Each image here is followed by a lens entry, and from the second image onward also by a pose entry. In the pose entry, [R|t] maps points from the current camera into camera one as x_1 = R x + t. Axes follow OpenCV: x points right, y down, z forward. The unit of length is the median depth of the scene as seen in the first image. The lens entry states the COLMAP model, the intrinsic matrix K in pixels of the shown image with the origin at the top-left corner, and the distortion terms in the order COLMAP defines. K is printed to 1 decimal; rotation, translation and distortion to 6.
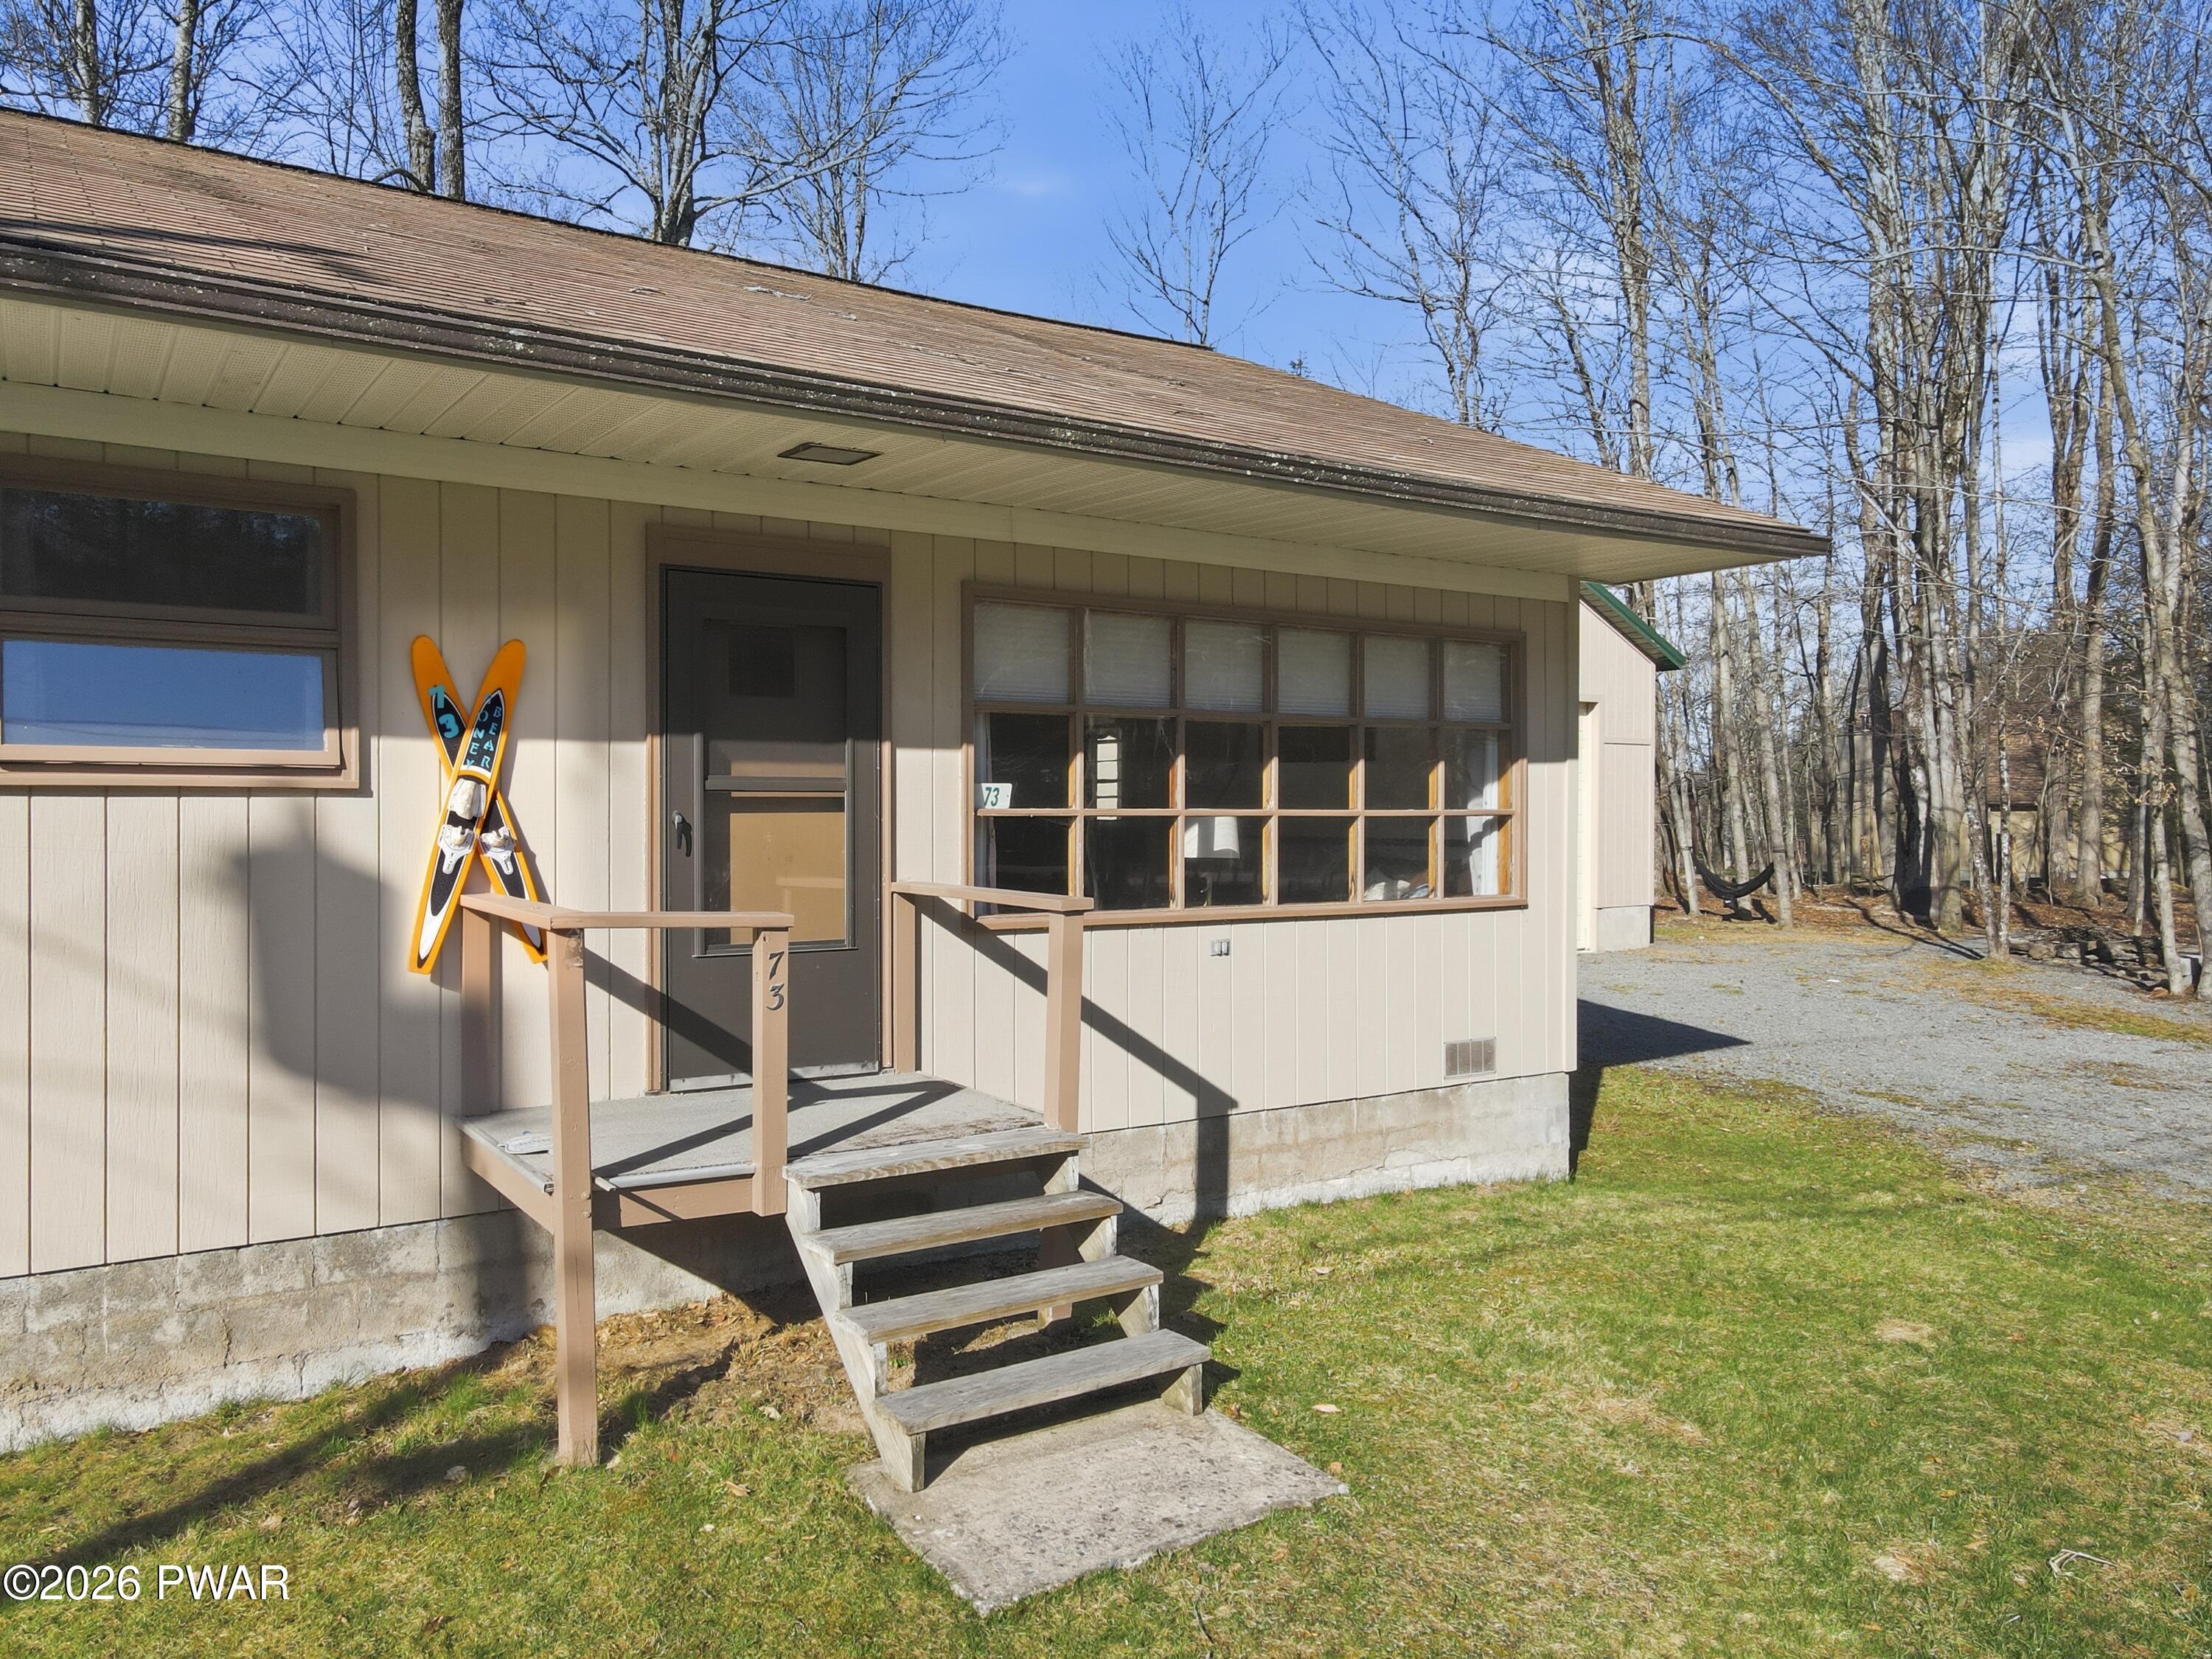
lens RADIAL K [[1631.2, 0, 1106.0], [0, 1631.2, 829.5], [0, 0, 1]] dist [0.002064, 0.004572]
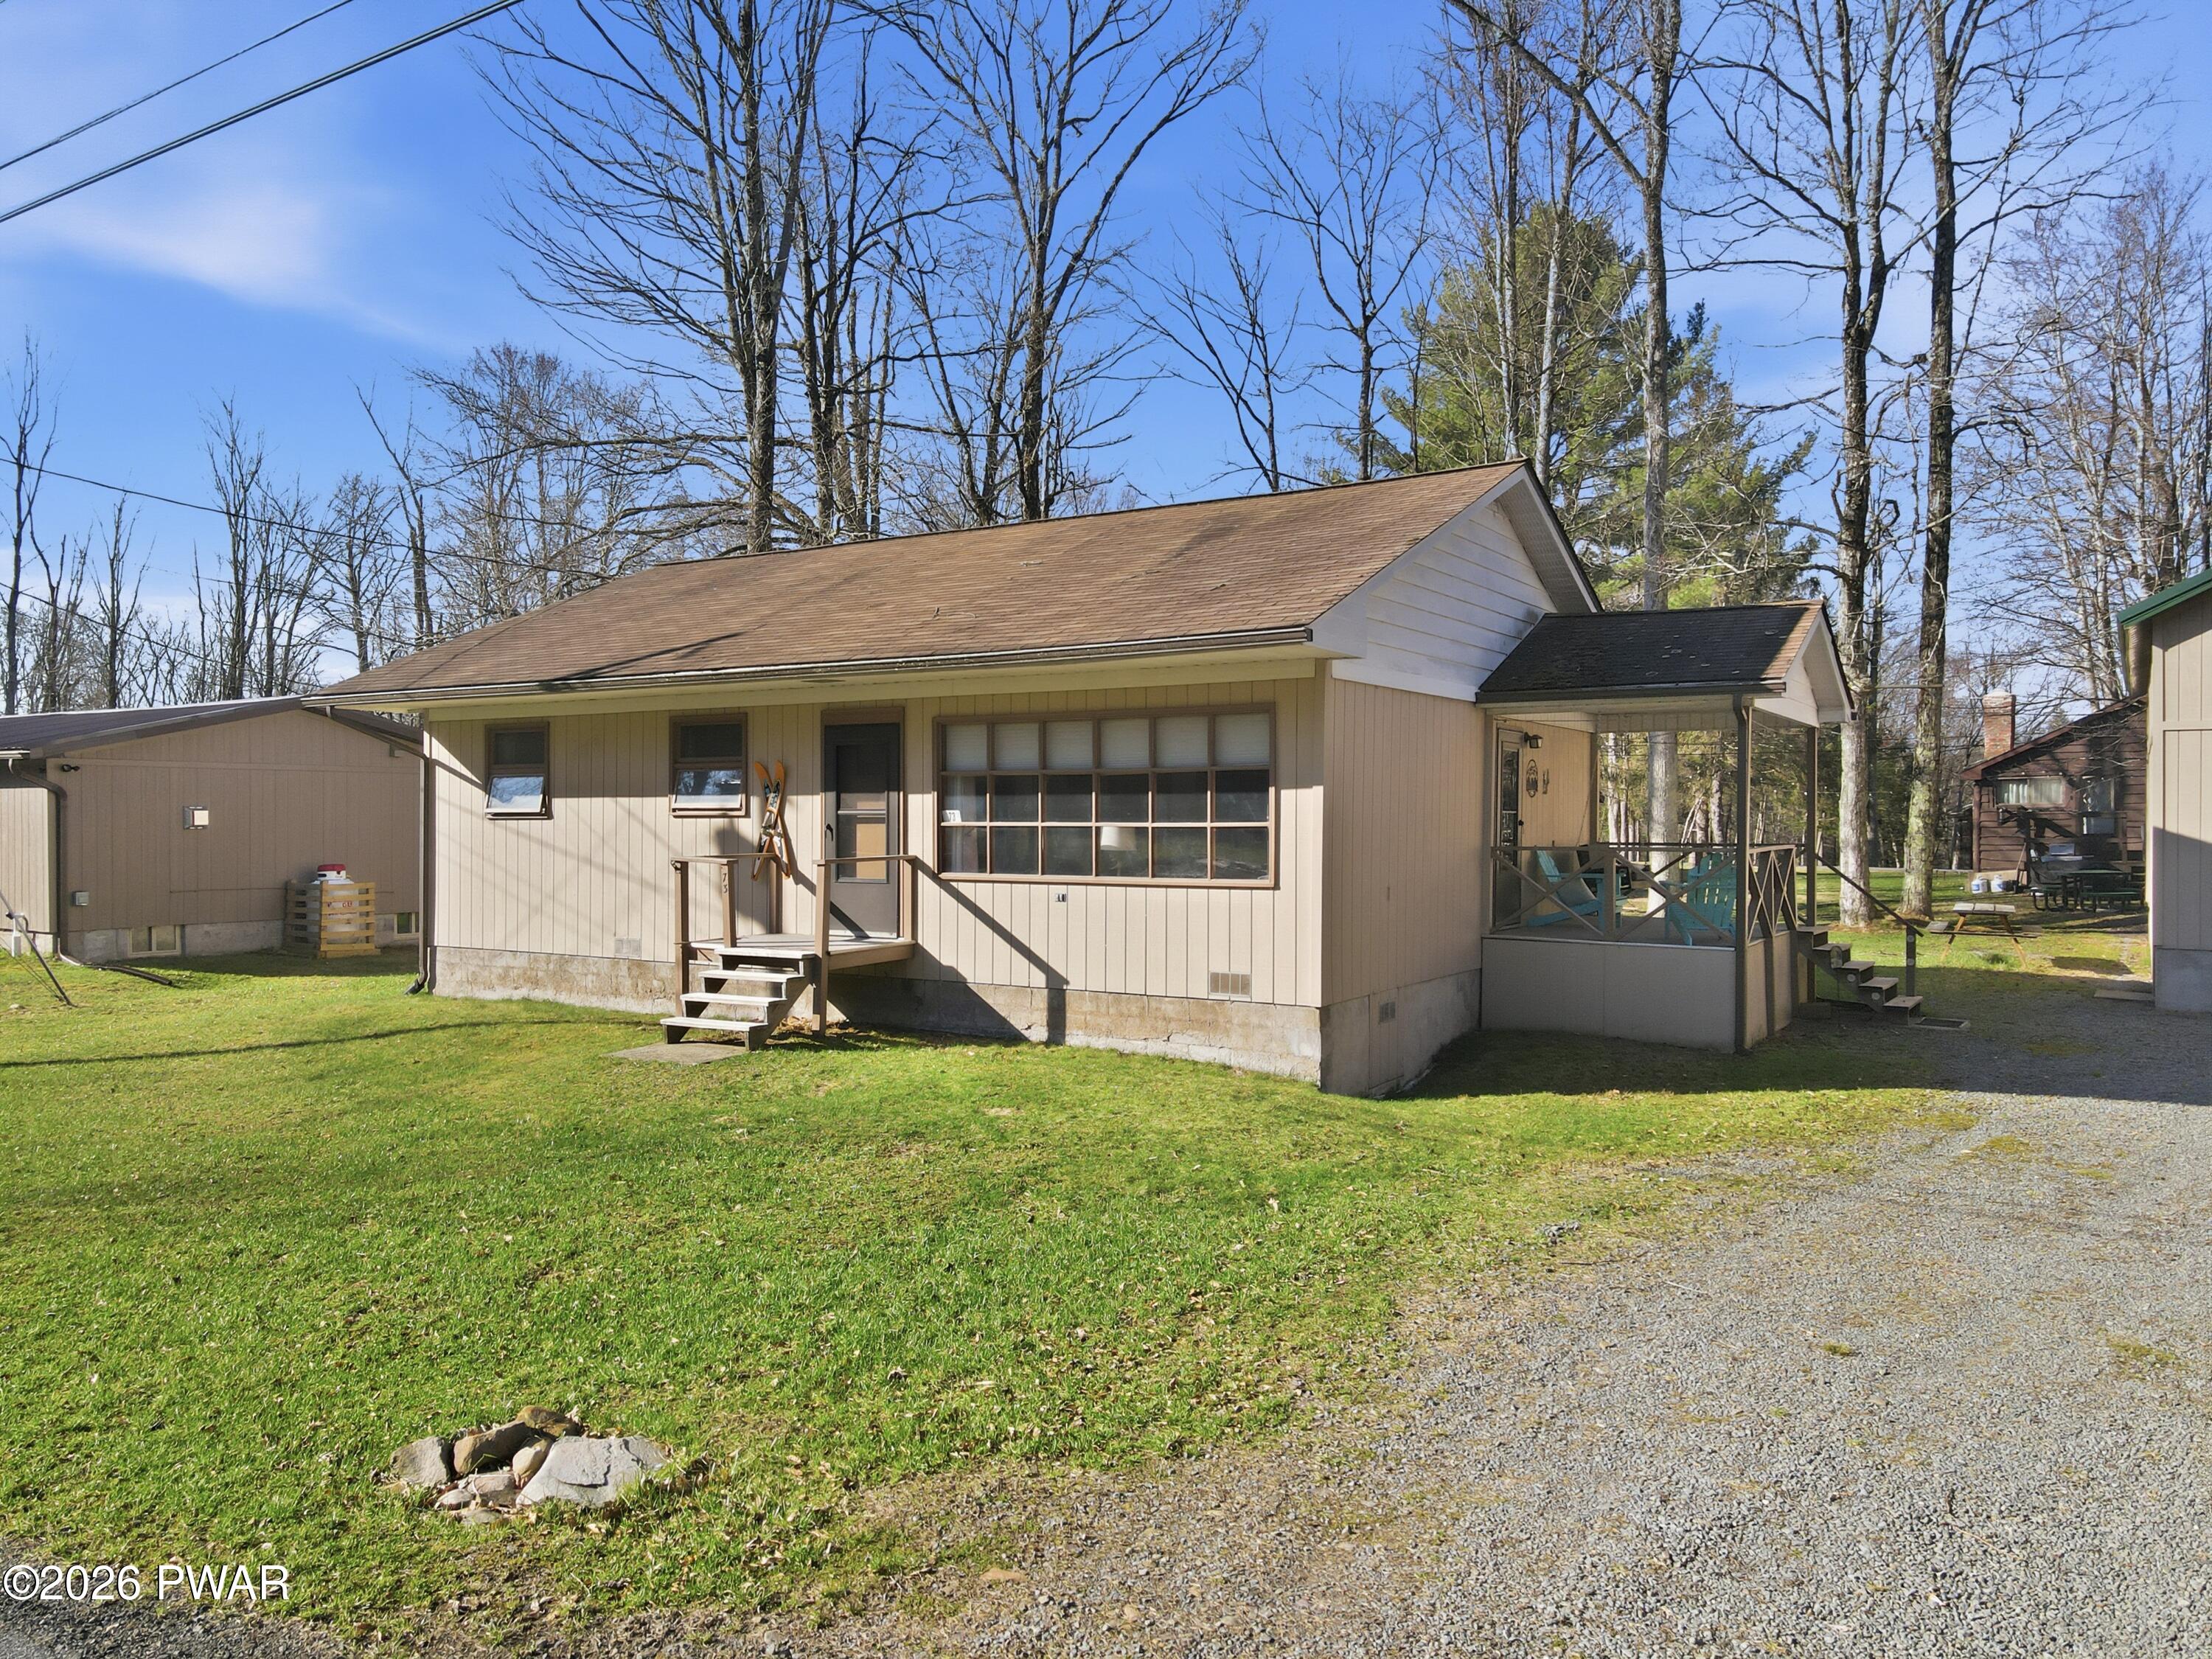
lens RADIAL K [[1619.1, 0, 1104.5], [0, 1619.1, 825.1], [0, 0, 1]] dist [-0.003227, 0.034298]
pose [[0.397592, 0.002806, -0.917558, 1.759662], [-0.010030, 0.999949, -0.001288, -0.007422], [0.917507, 0.009716, 0.397600, 0.315784]]
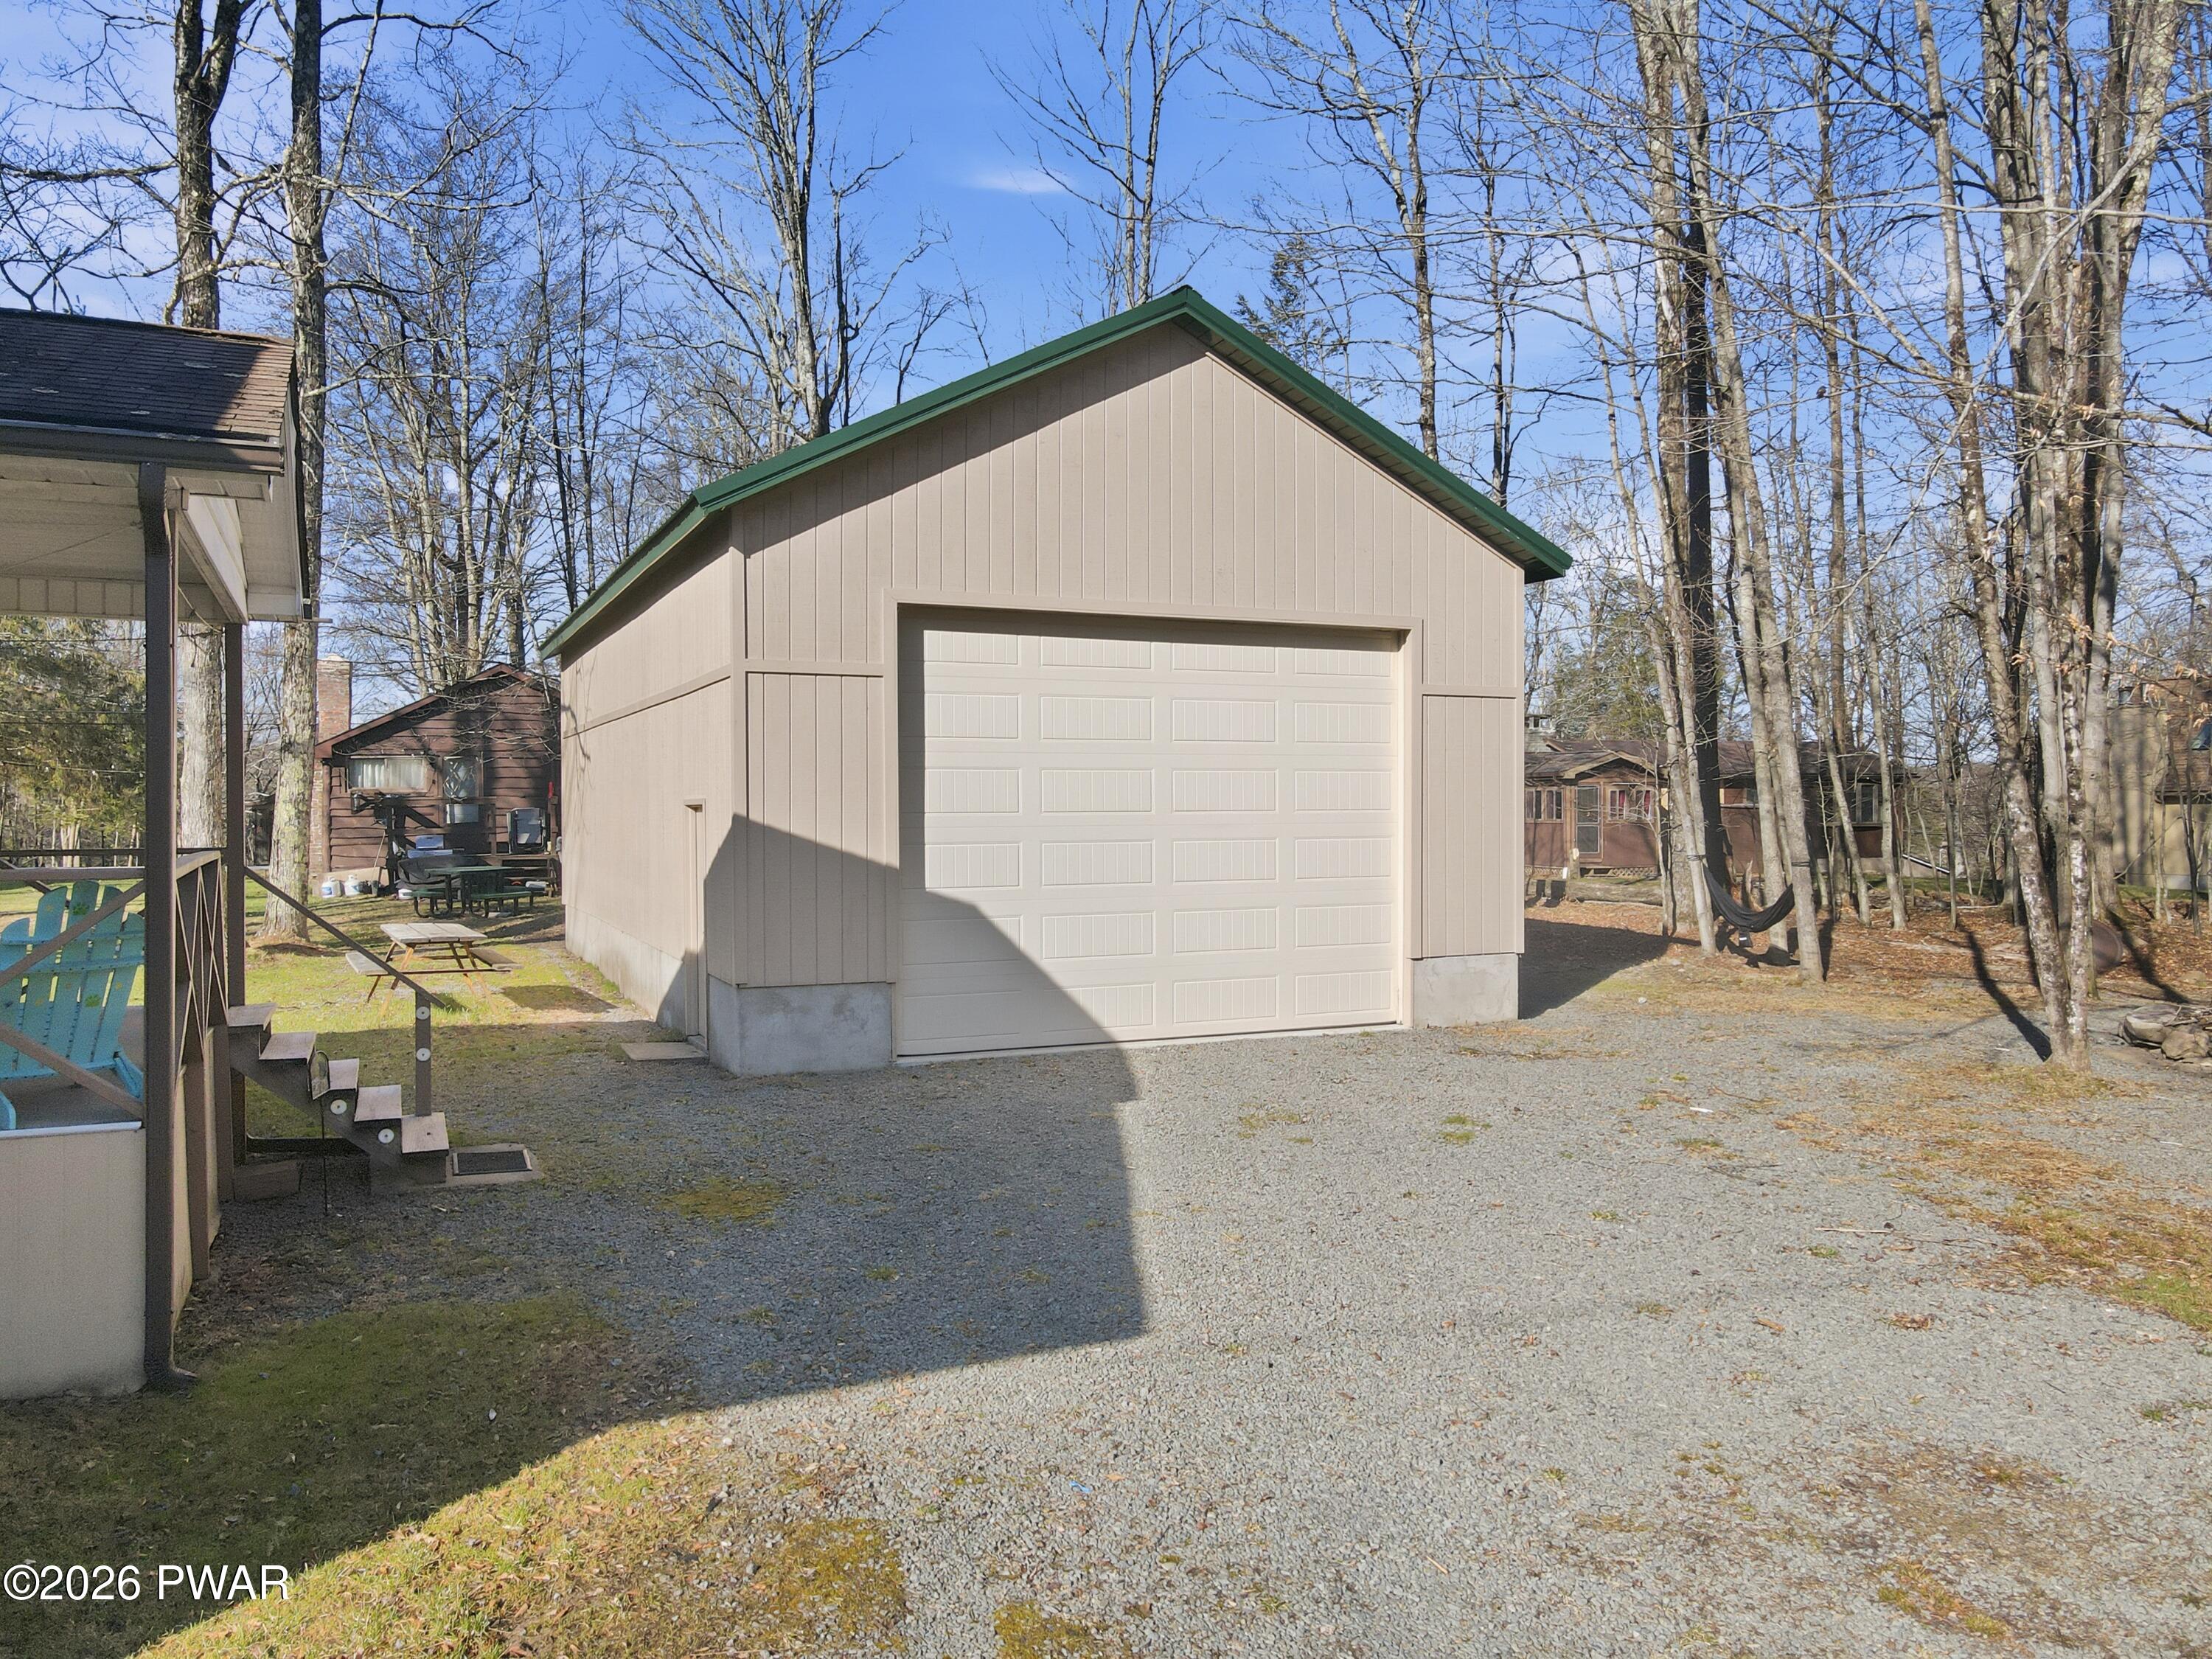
lens RADIAL K [[1617.3, 0, 1106.0], [0, 1617.3, 829.5], [0, 0, 1]] dist [0.010394, 0.003257]
pose [[0.985198, -0.001826, -0.171411, 0.876475], [0.002399, 0.999992, 0.003138, -0.010671], [0.171404, -0.003503, 0.985195, 1.092726]]
